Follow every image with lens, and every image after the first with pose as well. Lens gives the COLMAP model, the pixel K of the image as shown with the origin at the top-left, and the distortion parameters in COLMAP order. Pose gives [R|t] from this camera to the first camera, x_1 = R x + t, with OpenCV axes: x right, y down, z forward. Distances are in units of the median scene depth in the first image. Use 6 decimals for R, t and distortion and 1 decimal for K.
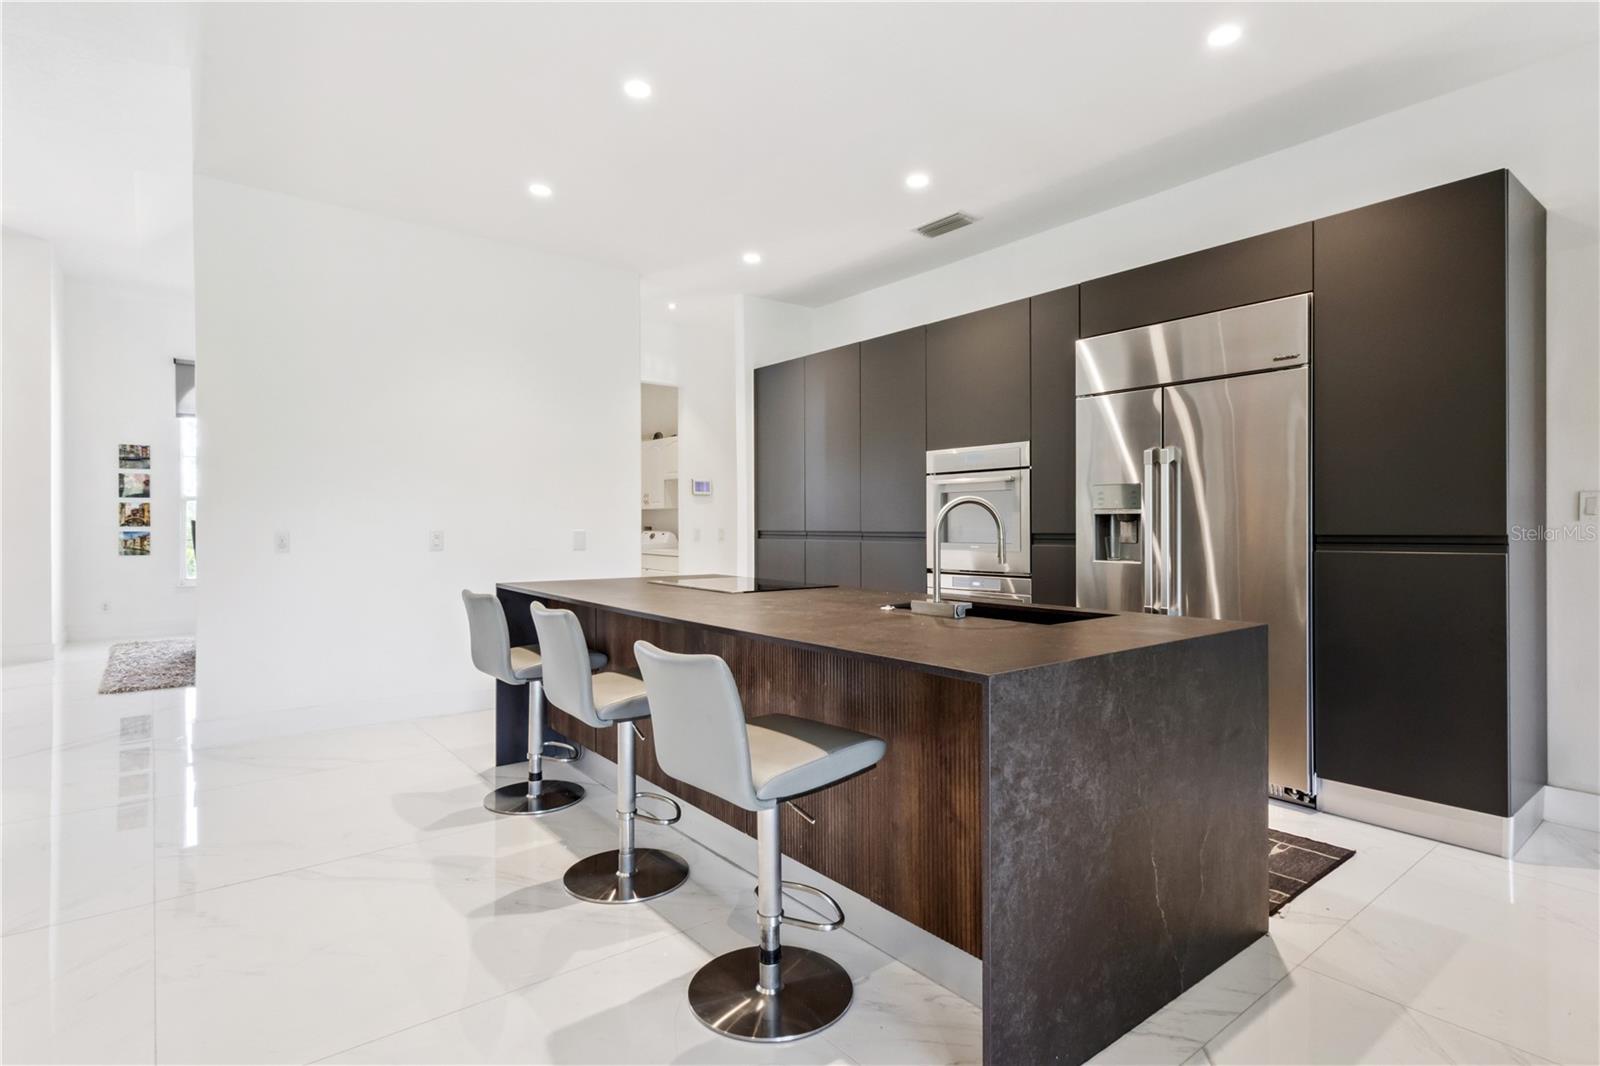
lens RADIAL K [[803.8, 0, 803.3], [0, 803.8, 533.1], [0, 0, 1]] dist [0.003648, 0.000495]
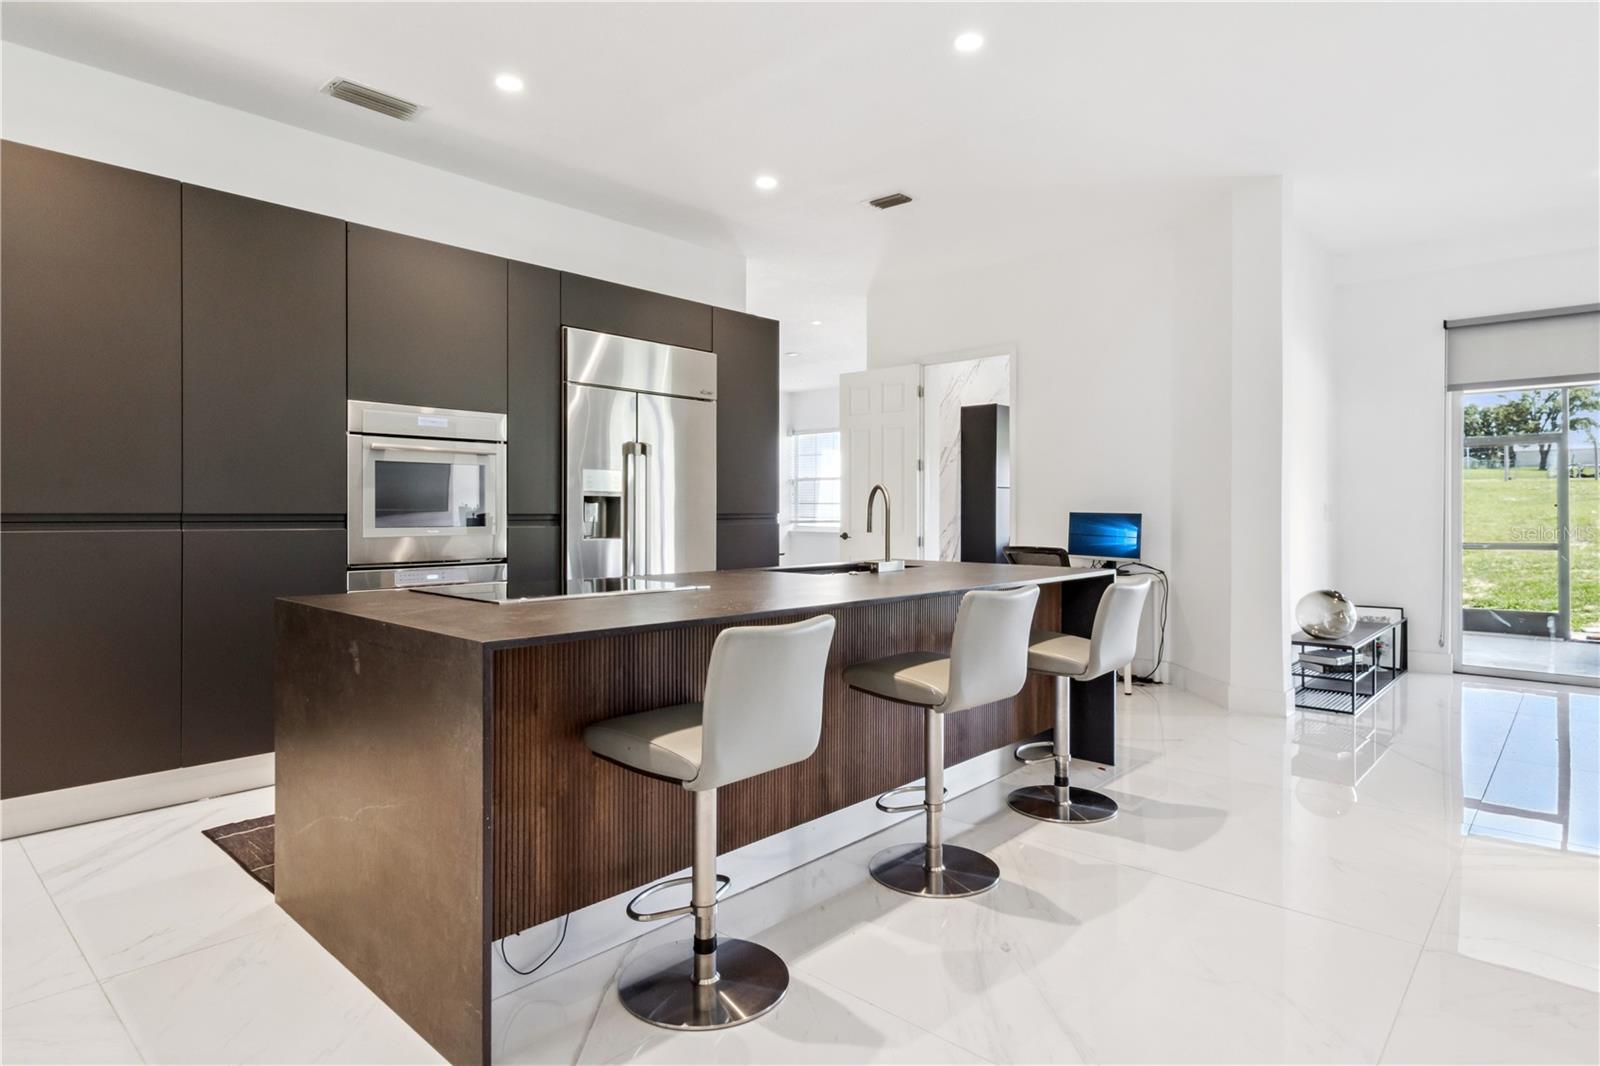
lens RADIAL K [[877.0, 0, 810.0], [0, 877.0, 502.4], [0, 0, 1]] dist [0.002198, 0.000842]
pose [[-0.169183, 0.007076, 0.985559, -0.883712], [0.002243, 0.999974, -0.006795, -0.006102], [-0.985582, 0.001061, -0.169194, 0.949367]]
